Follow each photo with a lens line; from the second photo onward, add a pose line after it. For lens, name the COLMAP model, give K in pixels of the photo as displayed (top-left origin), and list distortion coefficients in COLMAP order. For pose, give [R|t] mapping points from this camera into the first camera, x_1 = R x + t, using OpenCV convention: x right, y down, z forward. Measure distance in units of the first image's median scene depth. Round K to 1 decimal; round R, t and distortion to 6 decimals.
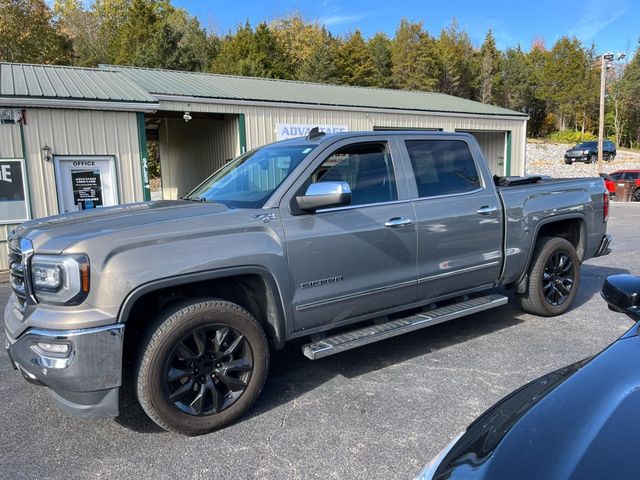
lens RADIAL K [[484.1, 0, 317.1], [0, 484.1, 242.1], [0, 0, 1]] dist [0.076131, -0.107751]
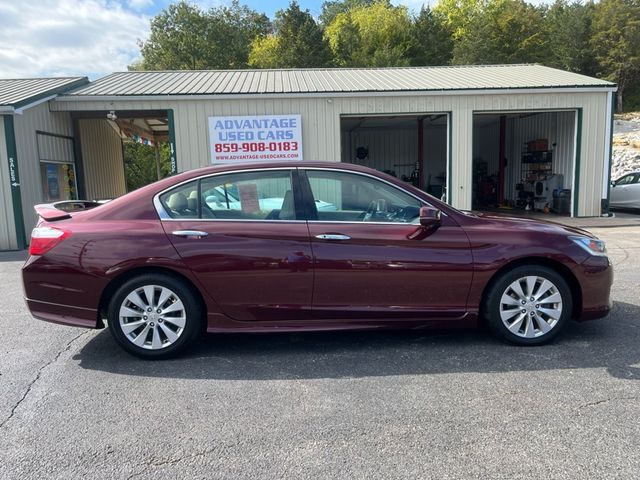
lens RADIAL K [[484.1, 0, 319.1], [0, 484.1, 241.0], [0, 0, 1]] dist [0.076131, -0.107751]
pose [[0.886270, 0.061612, -0.459053, 0.541445], [-0.058518, 0.998066, 0.020978, -0.039069], [0.459458, 0.008271, 0.888161, 0.267912]]
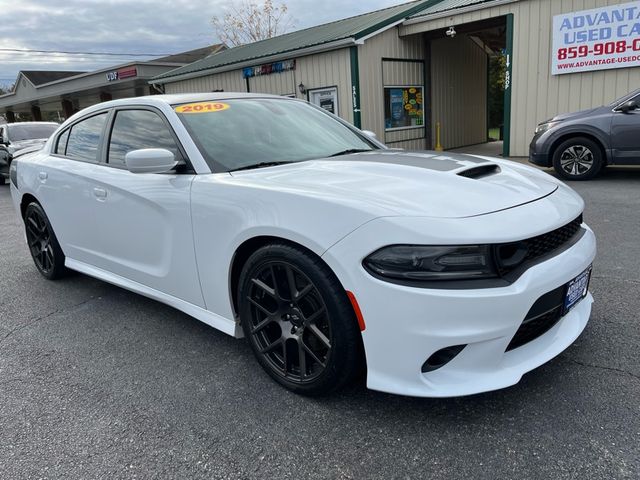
lens RADIAL K [[484.1, 0, 322.1], [0, 484.1, 237.4], [0, 0, 1]] dist [0.076131, -0.107751]
pose [[0.274088, 0.236018, -0.932294, 0.608242], [-0.068266, 0.971747, 0.225936, -0.055652], [0.959279, 0.001718, 0.282457, 0.432014]]
